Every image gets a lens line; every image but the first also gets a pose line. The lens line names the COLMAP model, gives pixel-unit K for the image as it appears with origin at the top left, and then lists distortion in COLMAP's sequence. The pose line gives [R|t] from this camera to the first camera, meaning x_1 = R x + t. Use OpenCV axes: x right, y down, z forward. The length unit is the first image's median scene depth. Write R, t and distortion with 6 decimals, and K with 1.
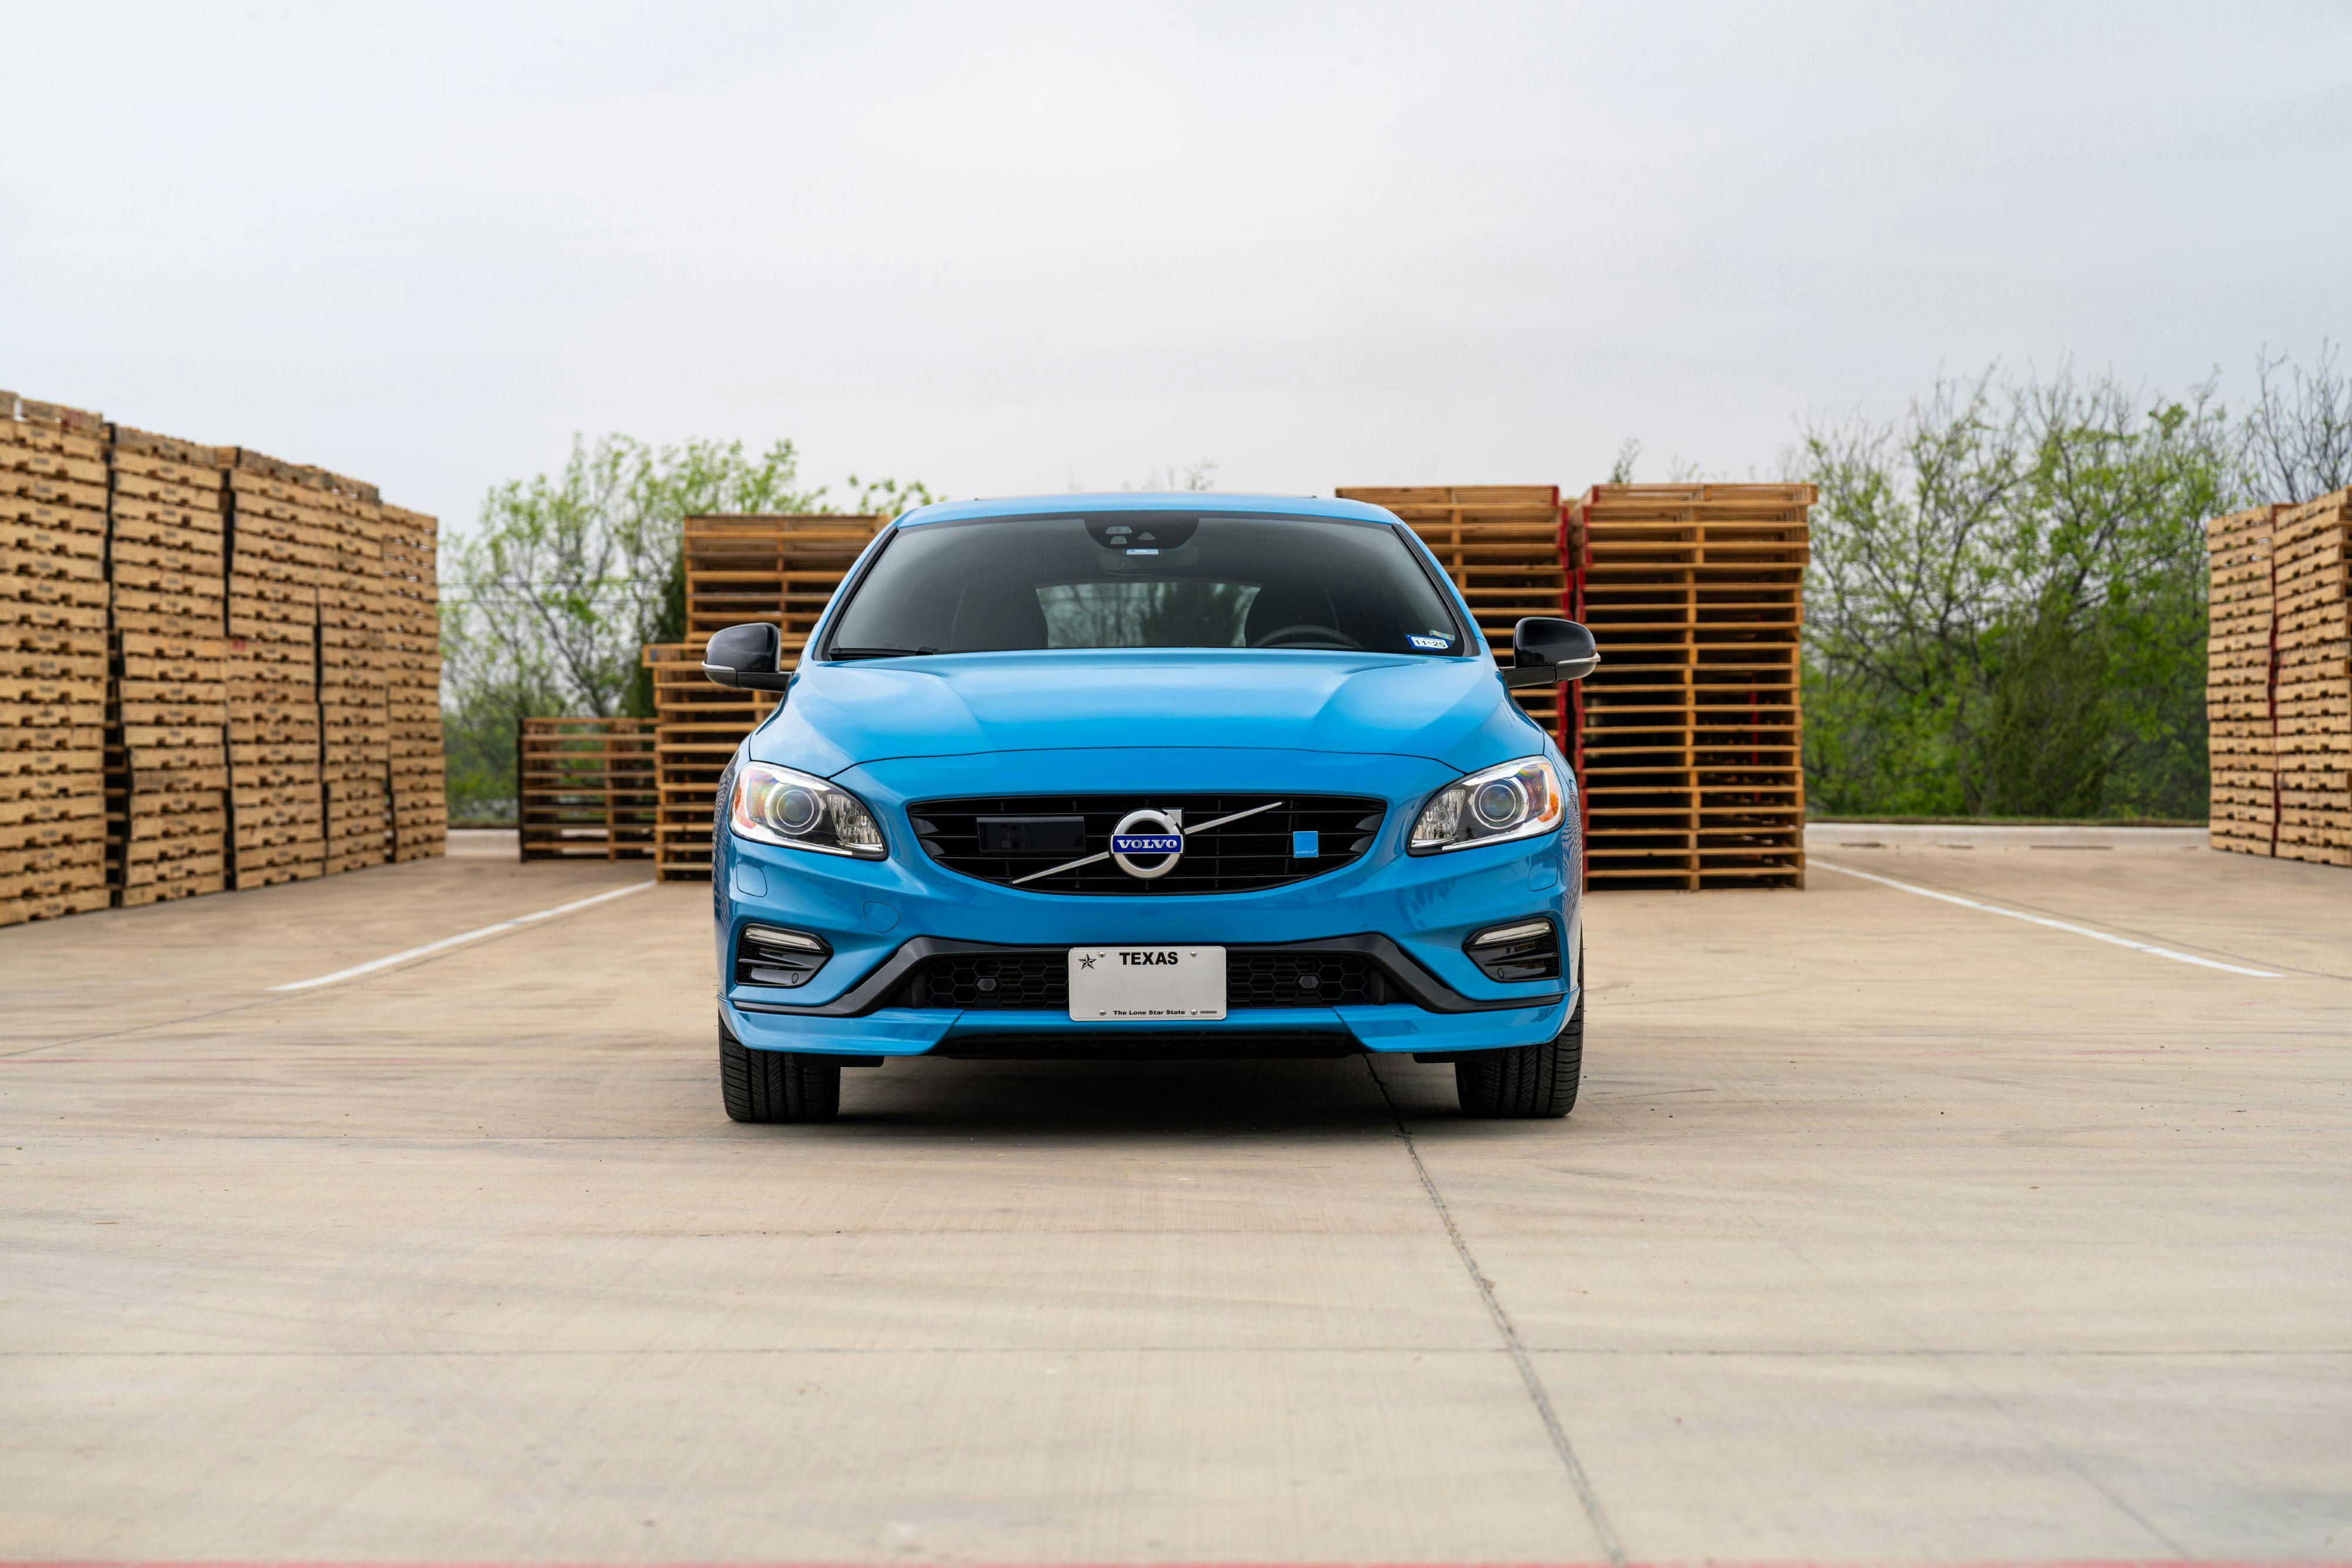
lens RADIAL K [[5012.7, 0, 1175.4], [0, 5012.7, 783.0], [0, 0, 1]] dist [-0.016093, 0.000000]
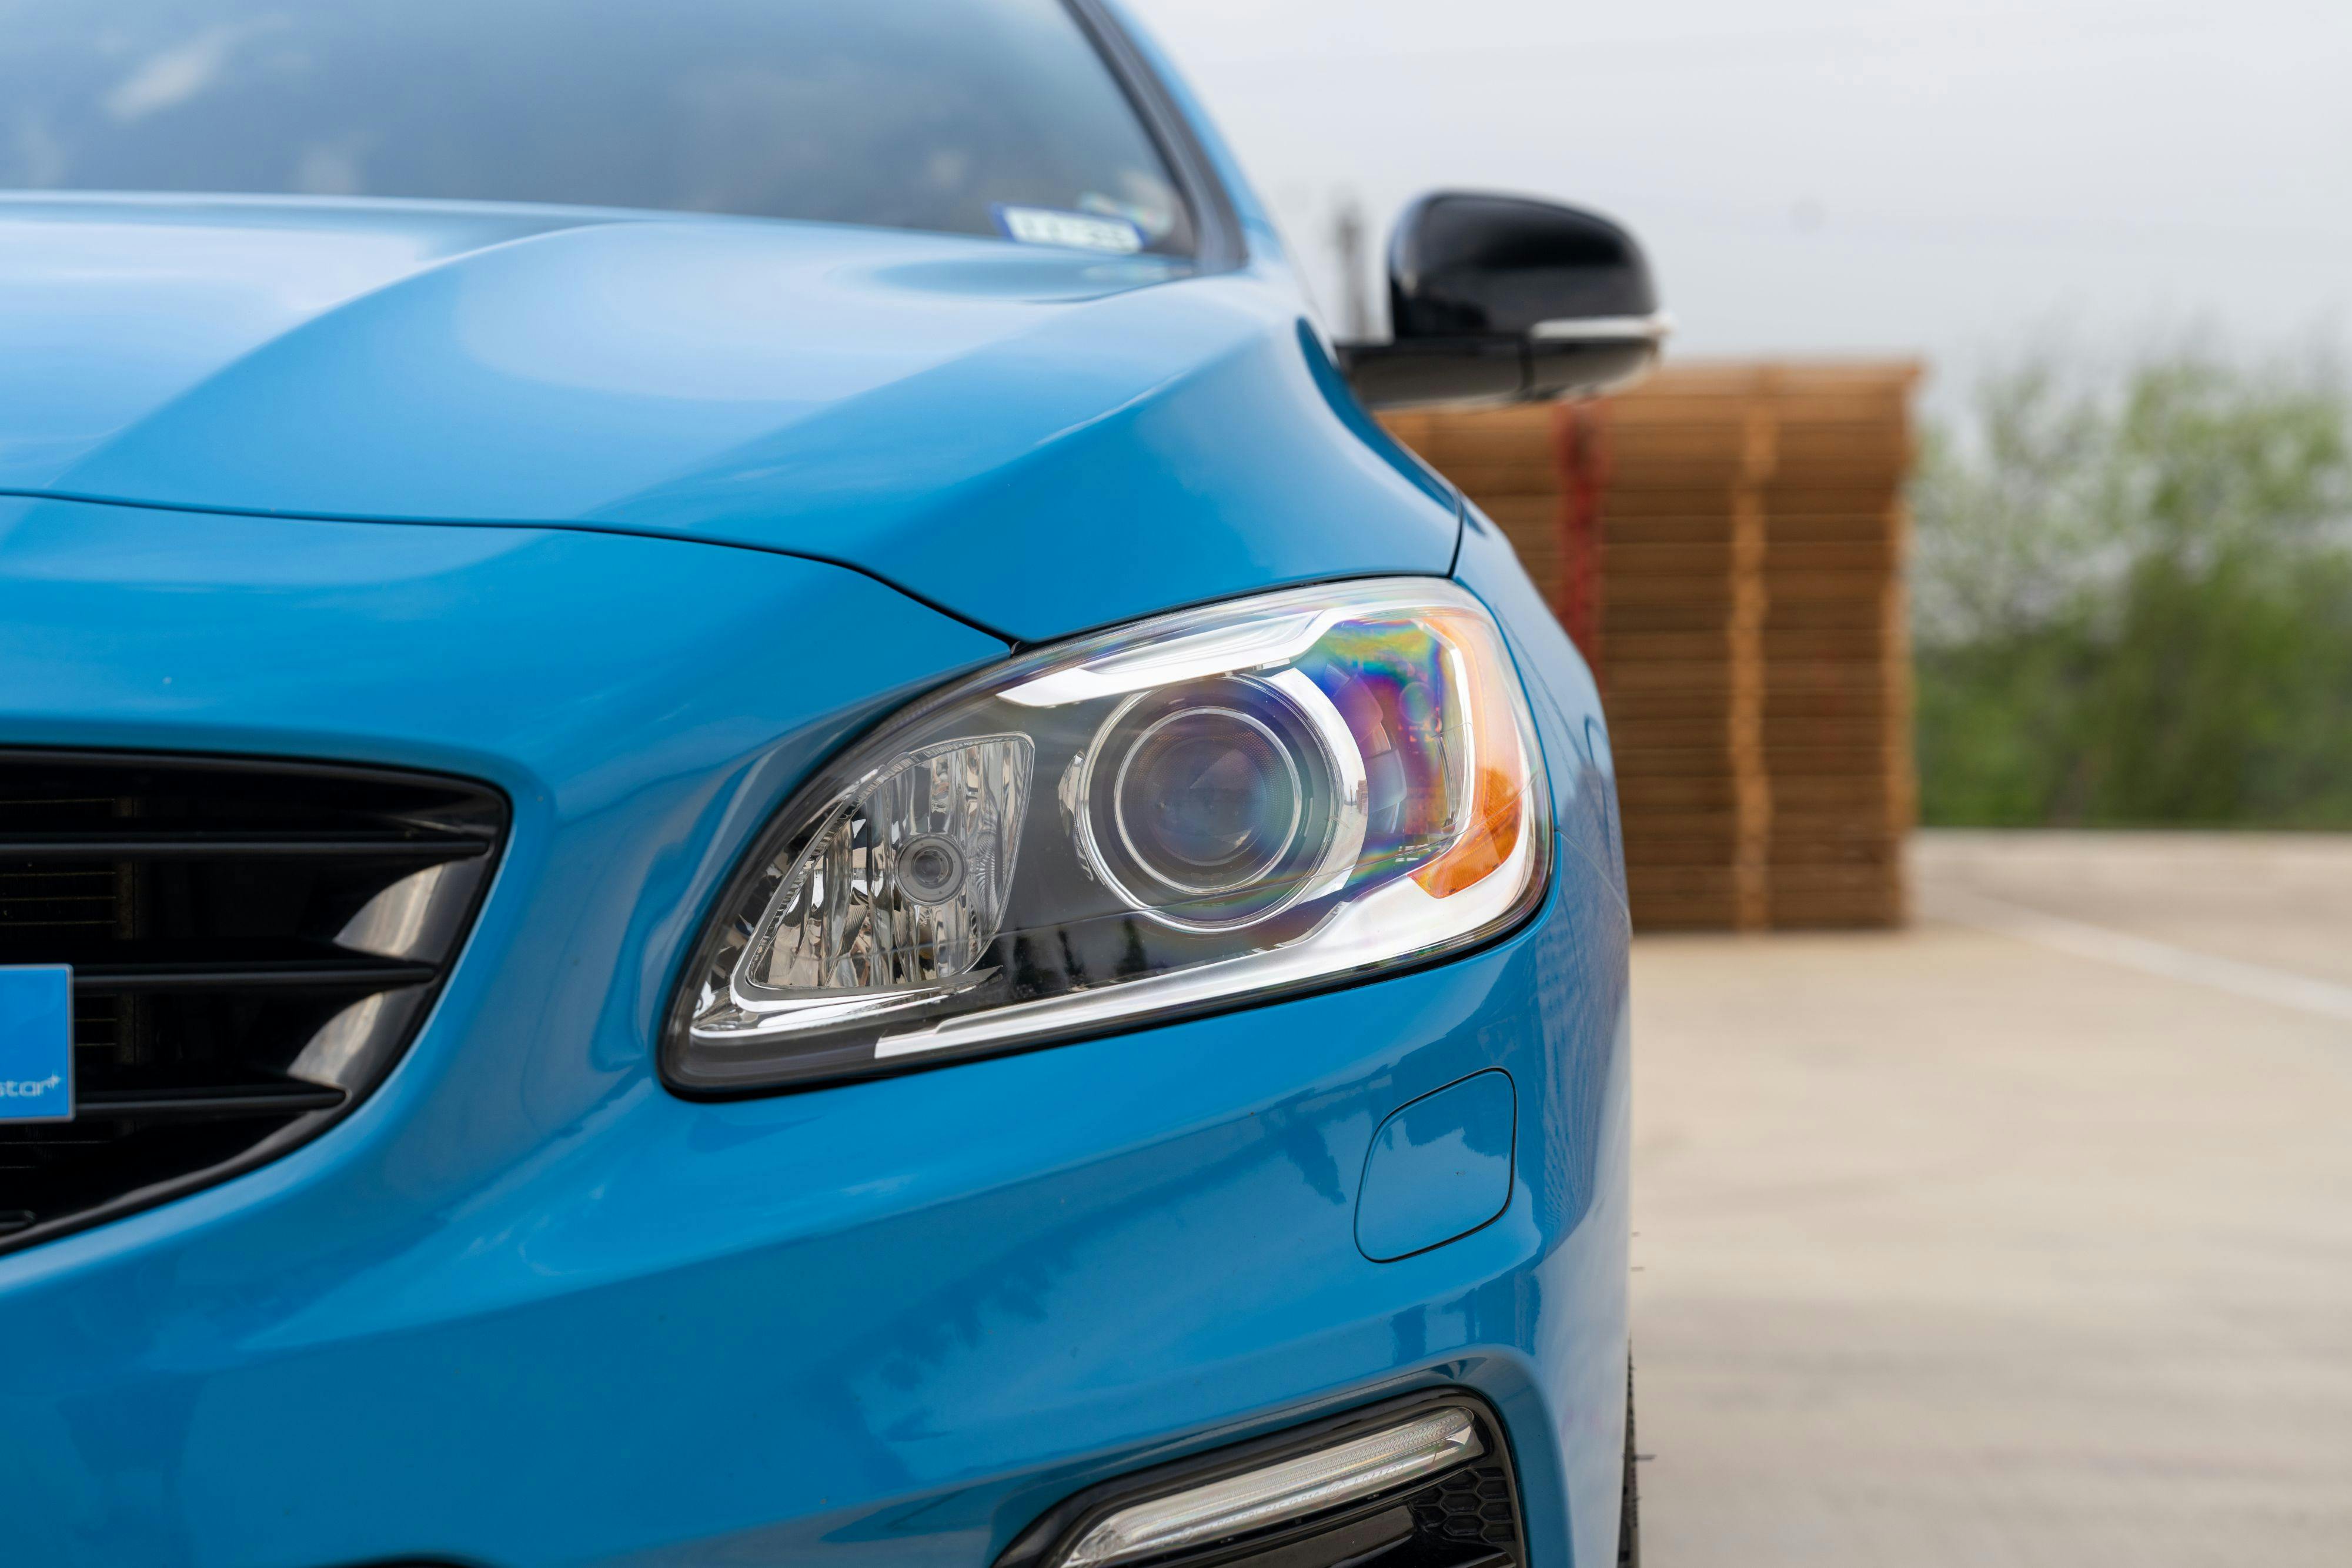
lens RADIAL K [[4586.4, 0, 1177.0], [0, 4586.4, 782.8], [0, 0, 1]] dist [-0.054583, 0.000000]
pose [[0.999960, 0.002532, -0.008528, 0.040350], [-0.002548, 0.999995, -0.001899, 0.002284], [0.008523, 0.001921, 0.999962, 0.513046]]
